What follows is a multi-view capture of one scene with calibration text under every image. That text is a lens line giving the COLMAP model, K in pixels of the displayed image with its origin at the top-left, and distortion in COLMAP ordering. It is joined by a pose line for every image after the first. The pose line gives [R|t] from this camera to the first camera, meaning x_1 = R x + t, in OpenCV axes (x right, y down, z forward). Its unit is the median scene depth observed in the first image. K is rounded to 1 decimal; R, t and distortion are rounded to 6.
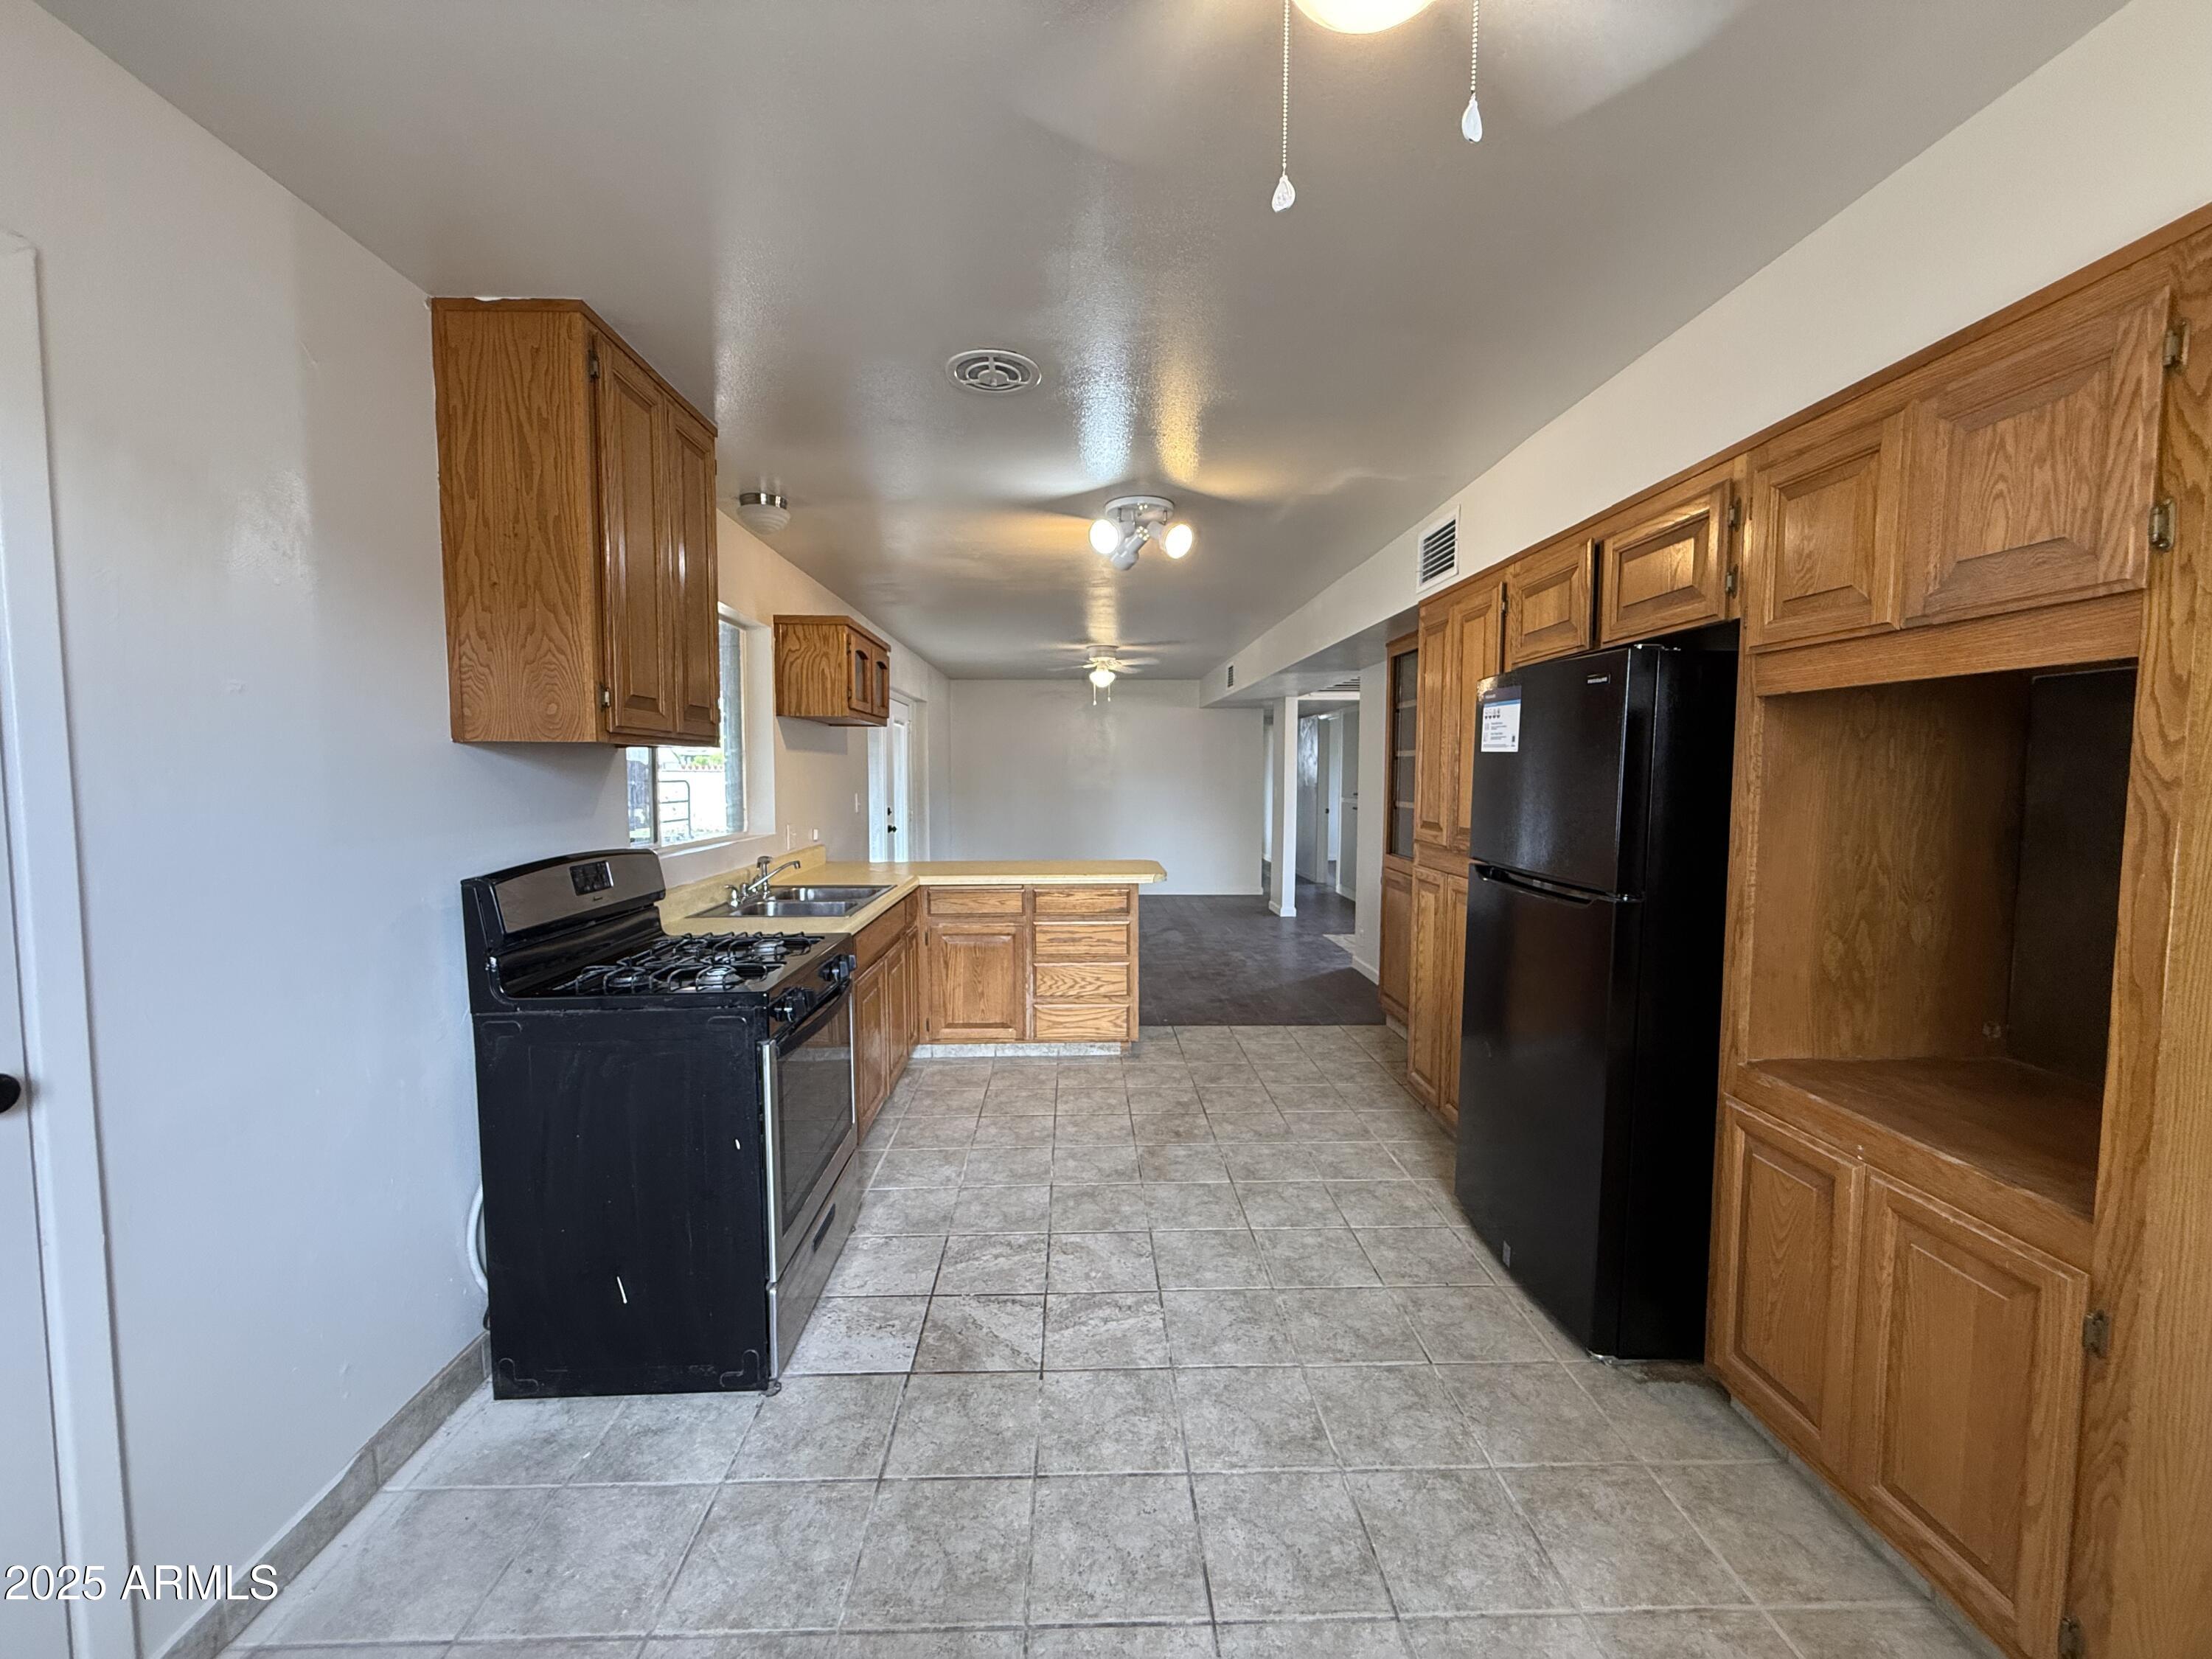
lens RADIAL K [[884.2, 0, 1098.4], [0, 884.2, 828.8], [0, 0, 1]] dist [-0.001527, -0.000084]
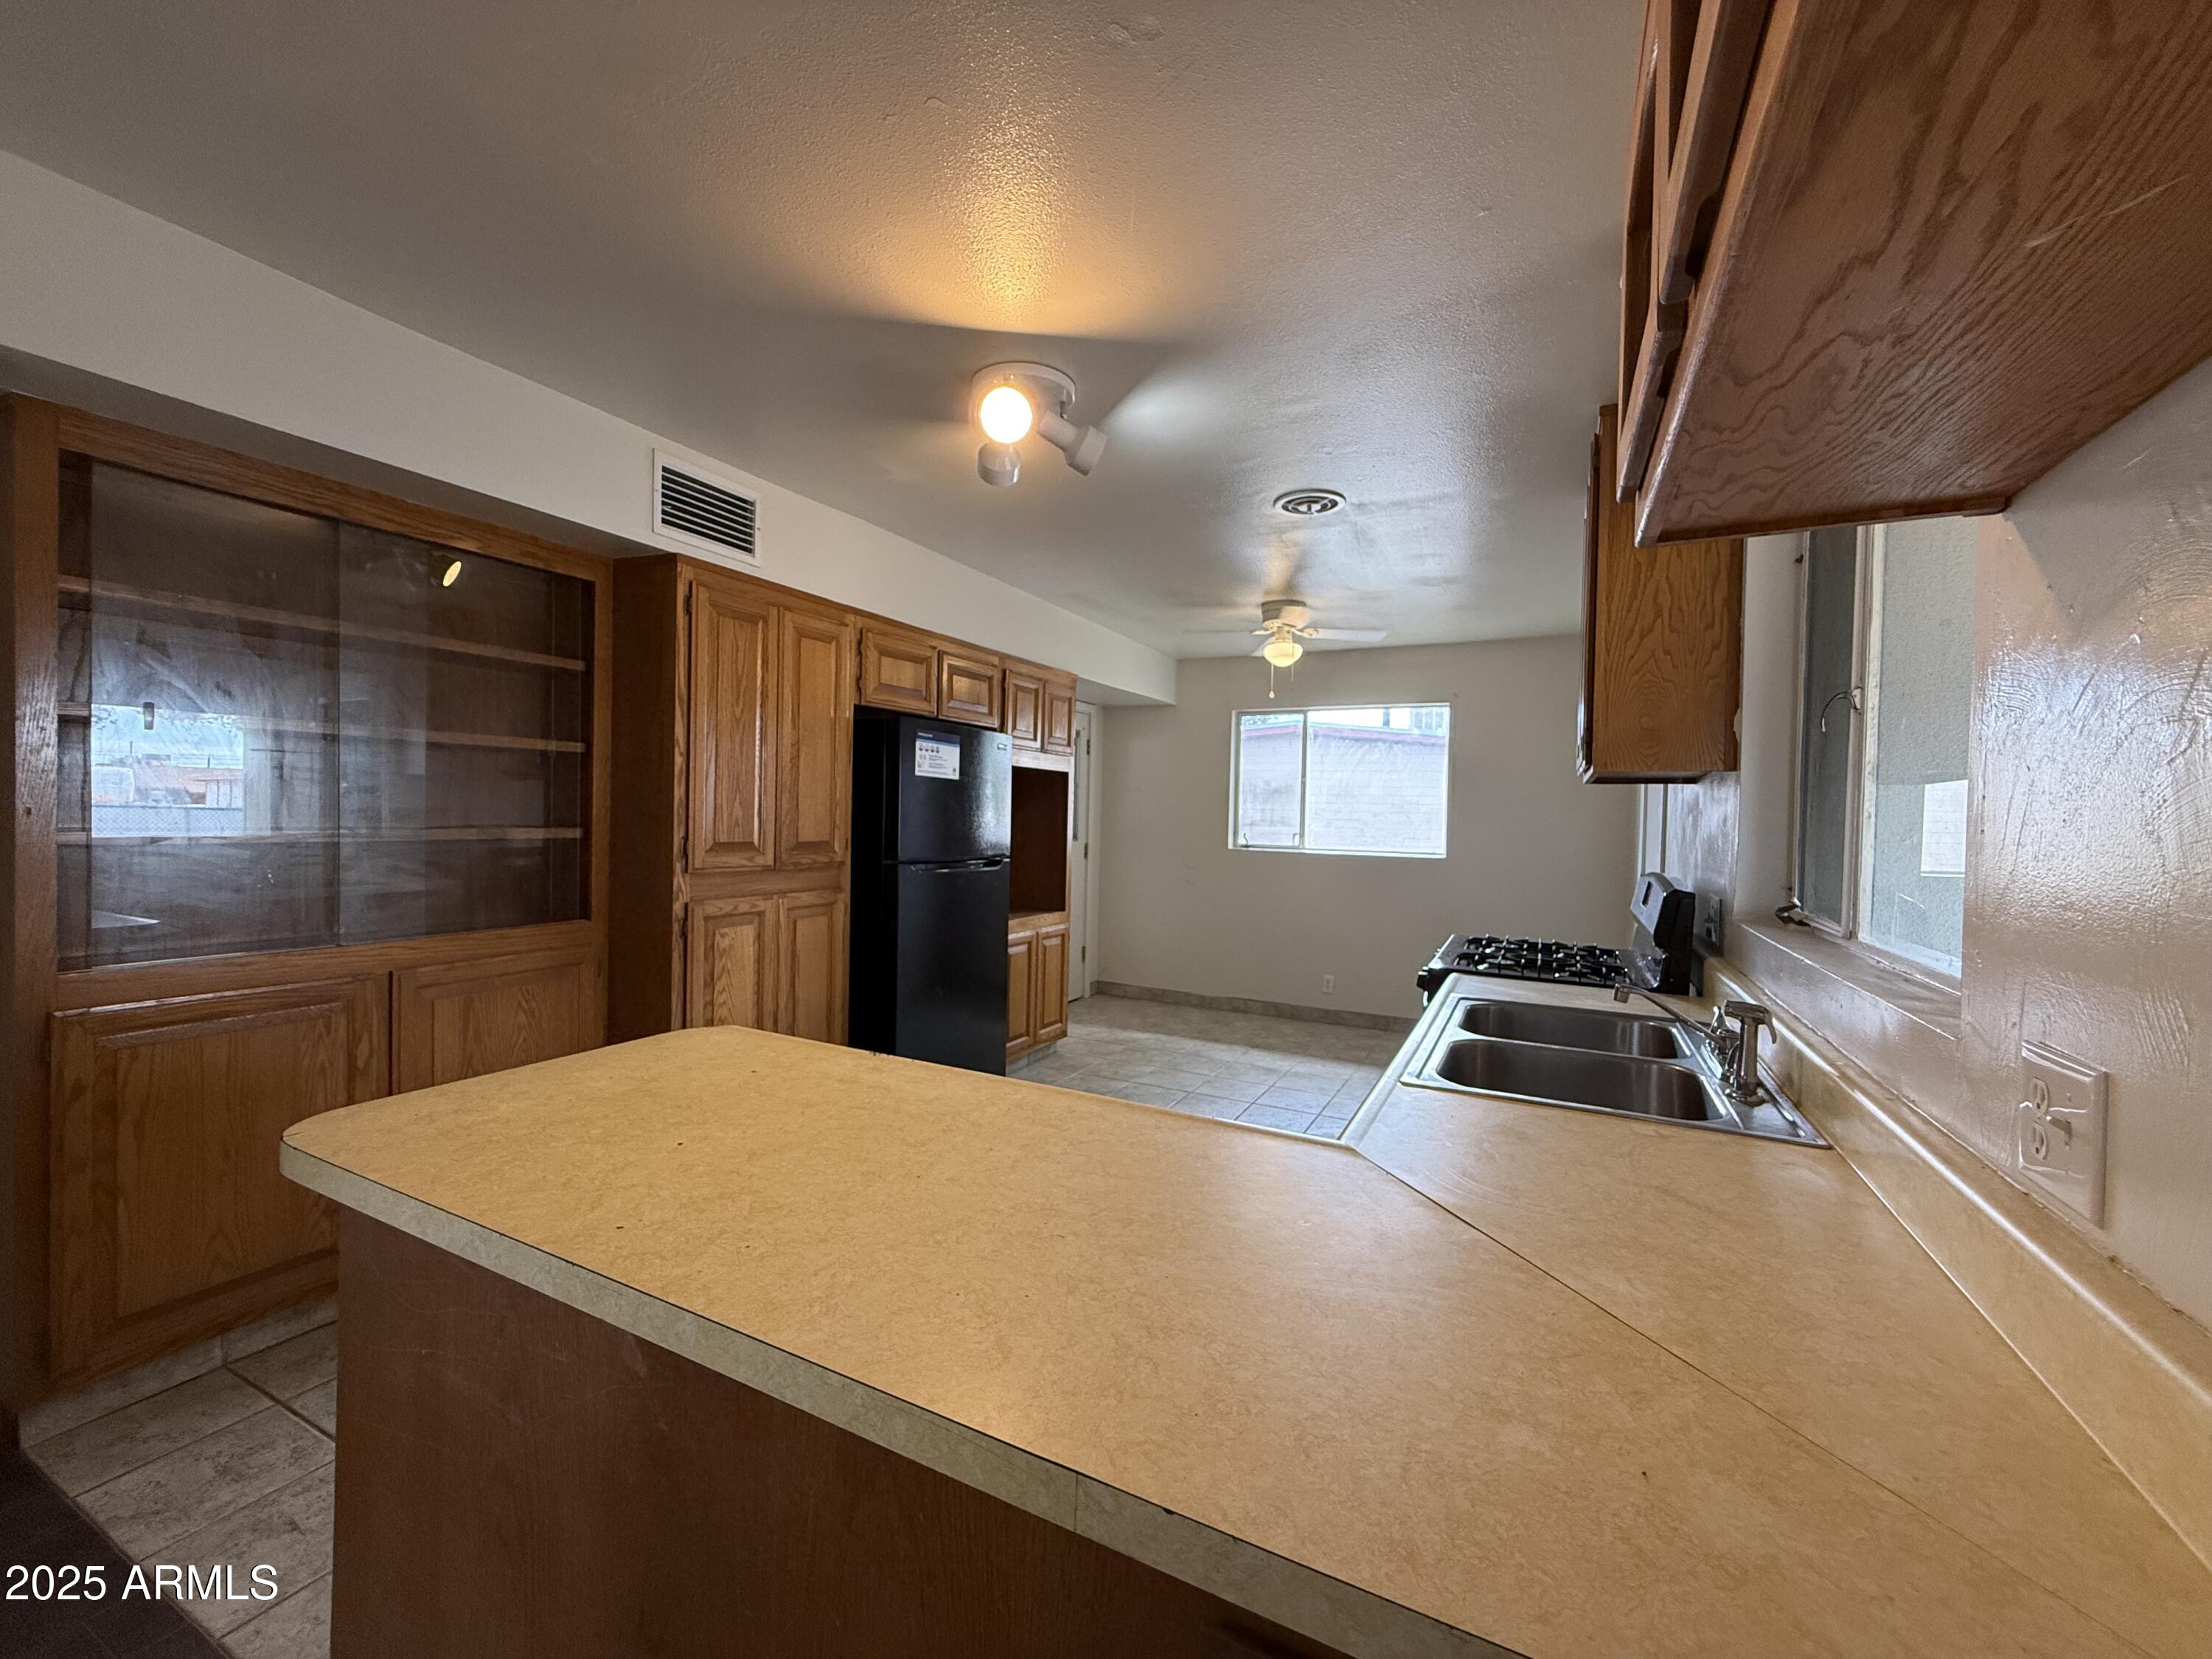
lens RADIAL K [[884.2, 0, 1098.4], [0, 884.2, 828.8], [0, 0, 1]] dist [-0.001527, -0.000084]
pose [[-0.879359, -0.025489, 0.475477, -0.335772], [0.011005, 0.997212, 0.073809, -0.082353], [-0.476033, 0.070137, -0.876626, 1.626742]]
